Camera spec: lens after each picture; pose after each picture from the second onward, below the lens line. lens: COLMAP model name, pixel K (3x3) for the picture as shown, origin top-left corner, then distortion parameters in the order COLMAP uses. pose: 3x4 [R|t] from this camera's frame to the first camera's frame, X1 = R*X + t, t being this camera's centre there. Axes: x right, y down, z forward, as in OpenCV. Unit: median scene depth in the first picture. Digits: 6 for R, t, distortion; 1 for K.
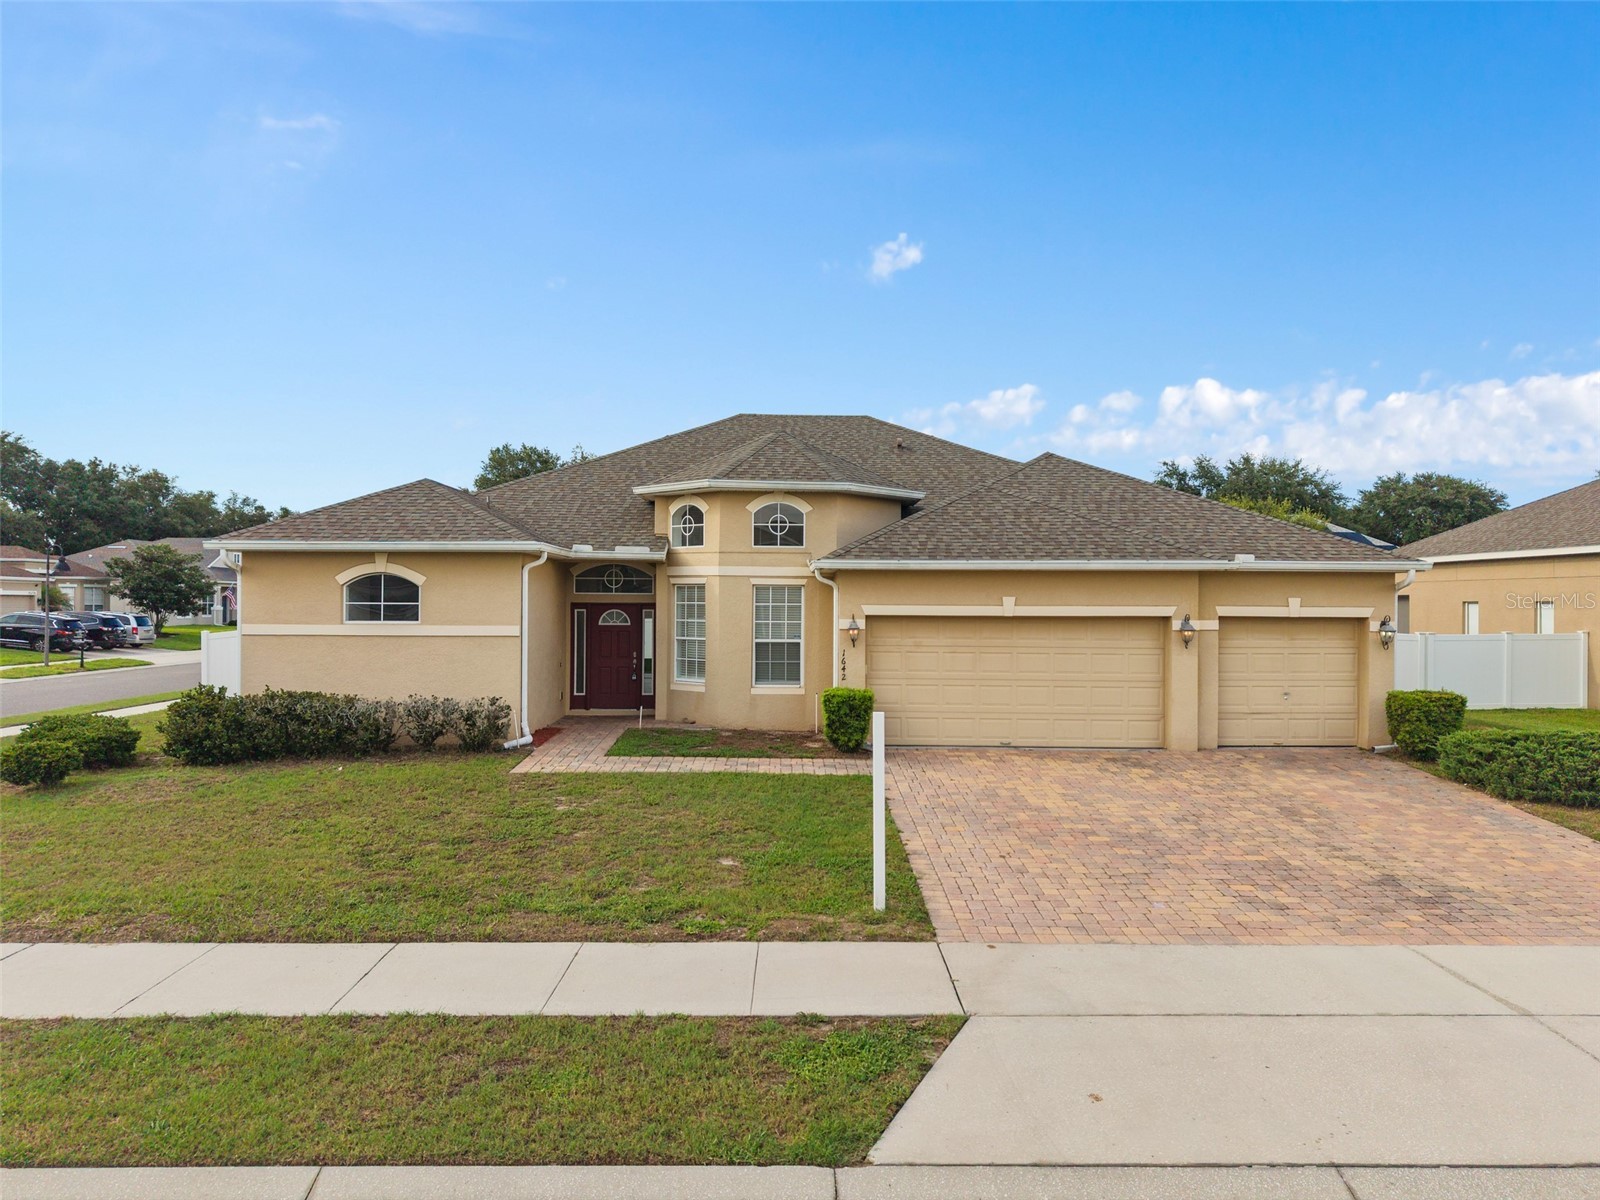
lens RADIAL K [[1072.2, 0, 793.8], [0, 1072.2, 602.6], [0, 0, 1]] dist [0.010965, -0.002860]
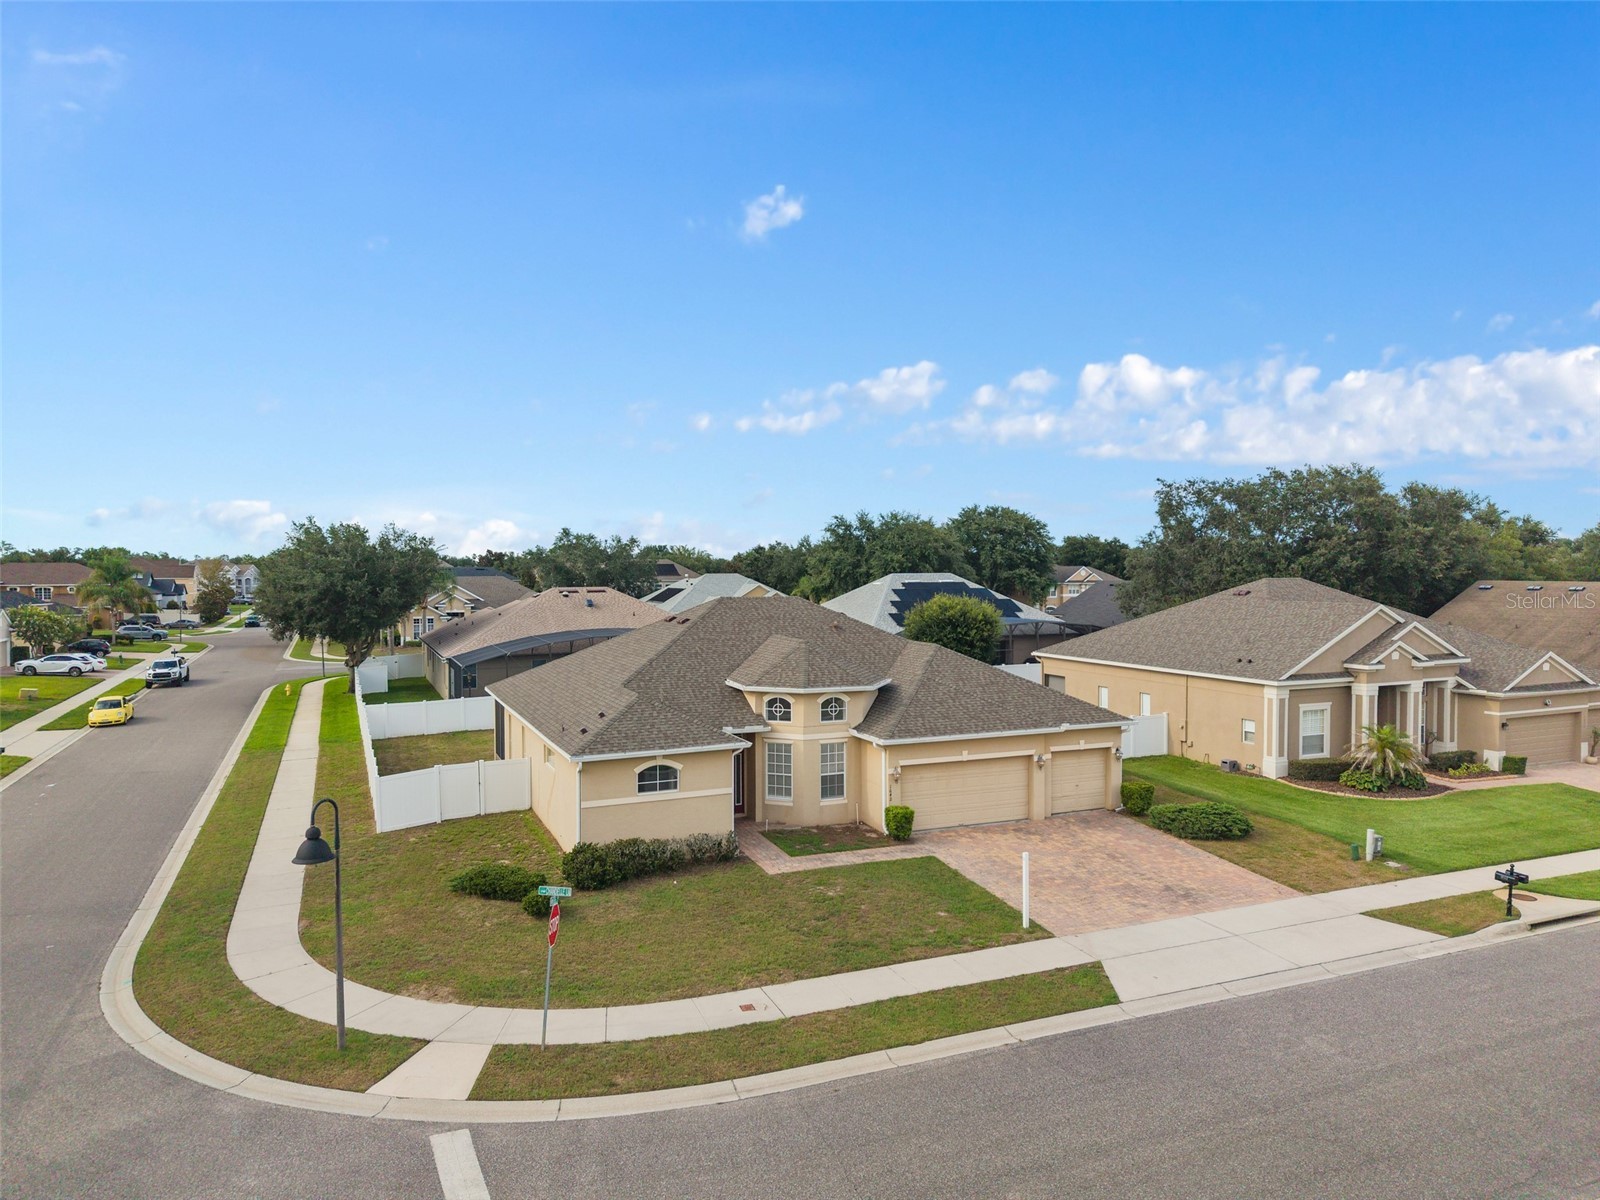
lens RADIAL K [[1065.3, 0, 796.4], [0, 1065.3, 597.1], [0, 0, 1]] dist [0.026493, -0.015998]
pose [[0.925519, -0.019346, 0.378207, -0.819357], [0.008328, 0.999493, 0.030747, -0.350590], [-0.378610, -0.025307, 0.925210, -0.686677]]
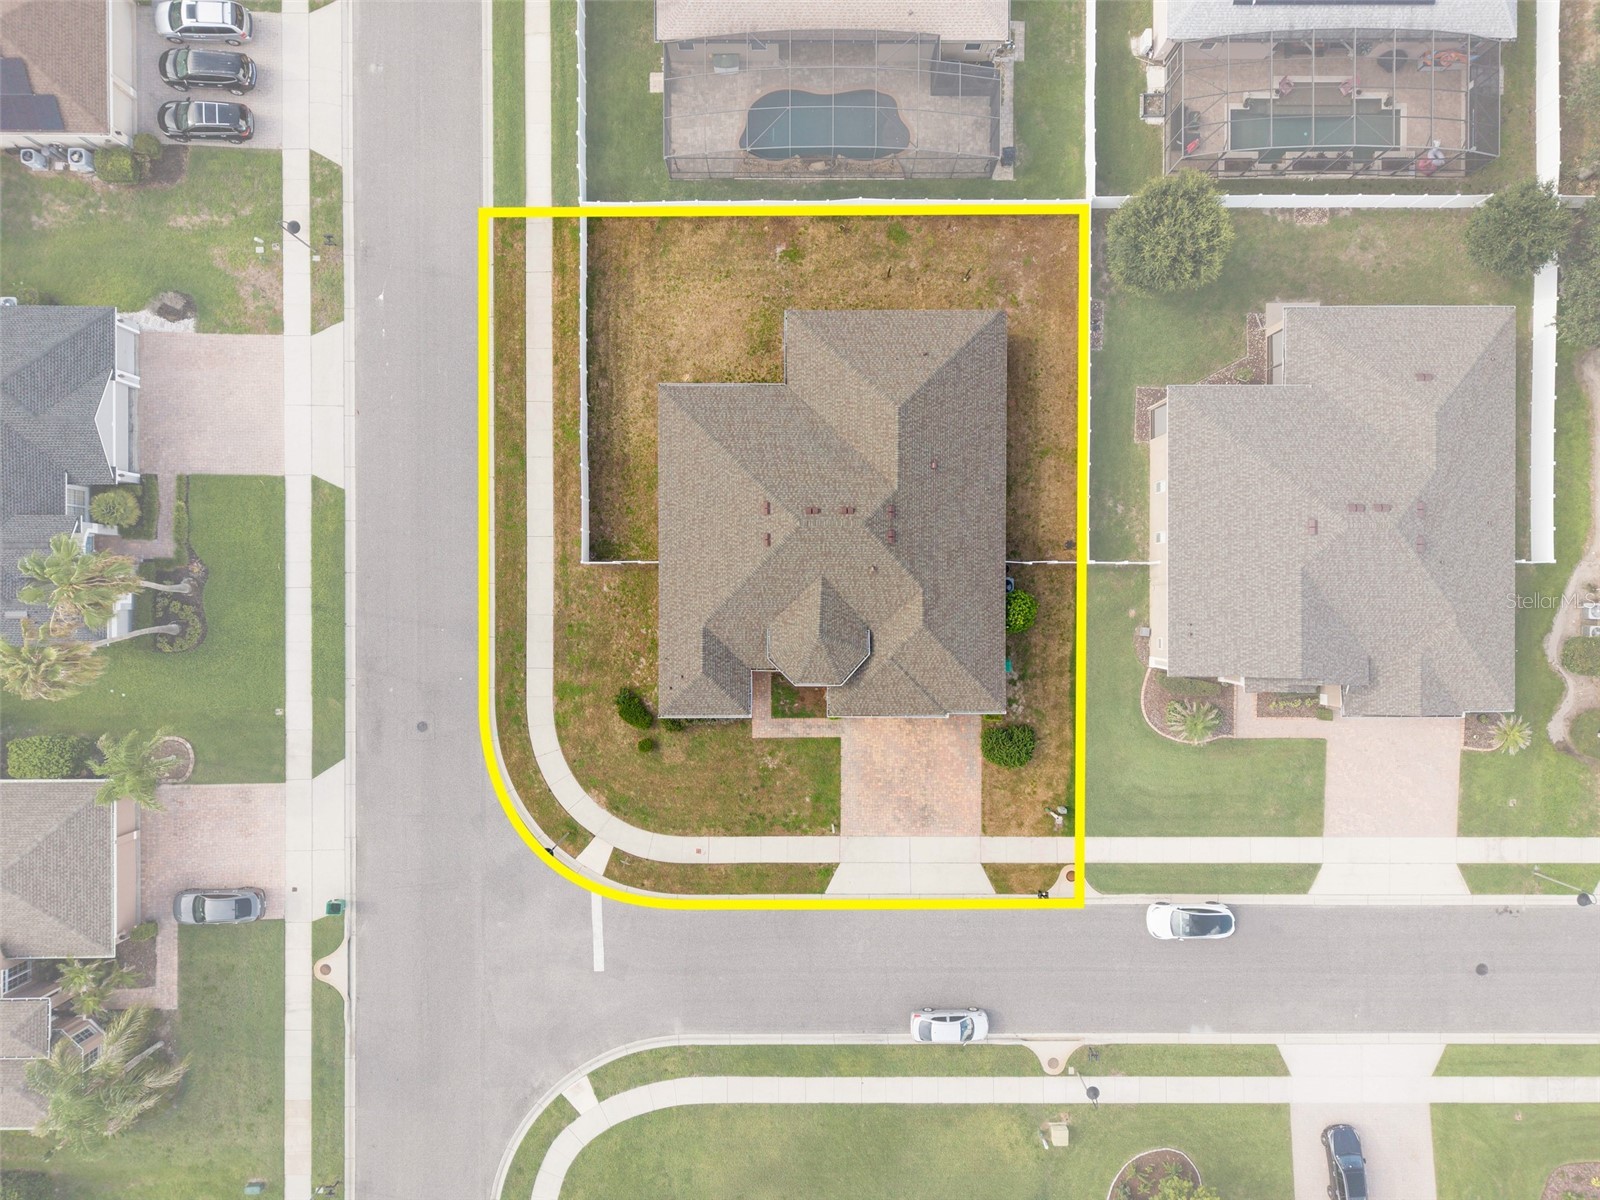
lens RADIAL K [[1114.5, 0, 800.0], [0, 1114.5, 600.0], [0, 0, 1]] dist [0.059775, -0.082063]
pose [[0.999847, 0.017373, -0.002101, -0.069462], [0.002183, -0.004697, 0.999987, -3.618329], [0.017363, -0.999838, -0.004735, 1.359695]]
